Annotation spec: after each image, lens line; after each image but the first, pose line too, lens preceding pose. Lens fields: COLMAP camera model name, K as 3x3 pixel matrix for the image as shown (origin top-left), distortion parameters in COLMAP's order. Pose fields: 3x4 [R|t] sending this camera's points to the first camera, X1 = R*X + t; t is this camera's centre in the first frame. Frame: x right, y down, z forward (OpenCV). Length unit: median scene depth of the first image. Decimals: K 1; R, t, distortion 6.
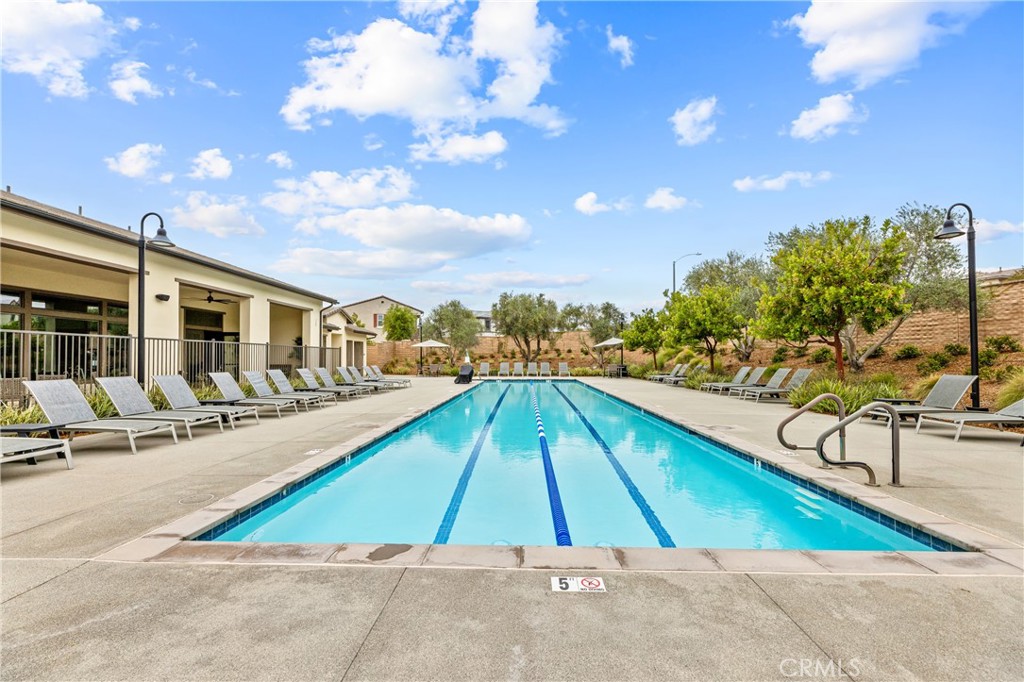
lens RADIAL K [[428.3, 0, 512.0], [0, 428.3, 341.0], [0, 0, 1]] dist [-0.004256, -0.000241]
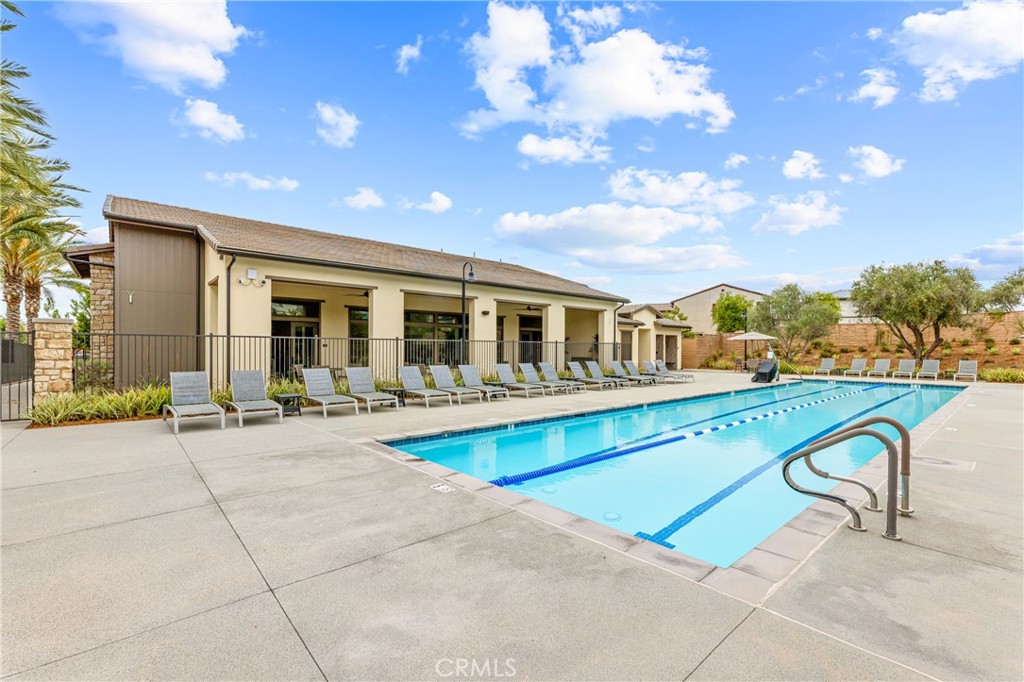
lens RADIAL K [[452.4, 0, 512.0], [0, 452.4, 341.0], [0, 0, 1]] dist [0.005716, -0.000704]
pose [[0.683560, -0.009252, -0.729836, 0.204827], [0.026120, 0.999589, 0.011793, -0.009647], [0.729427, -0.027125, 0.683521, -0.012419]]
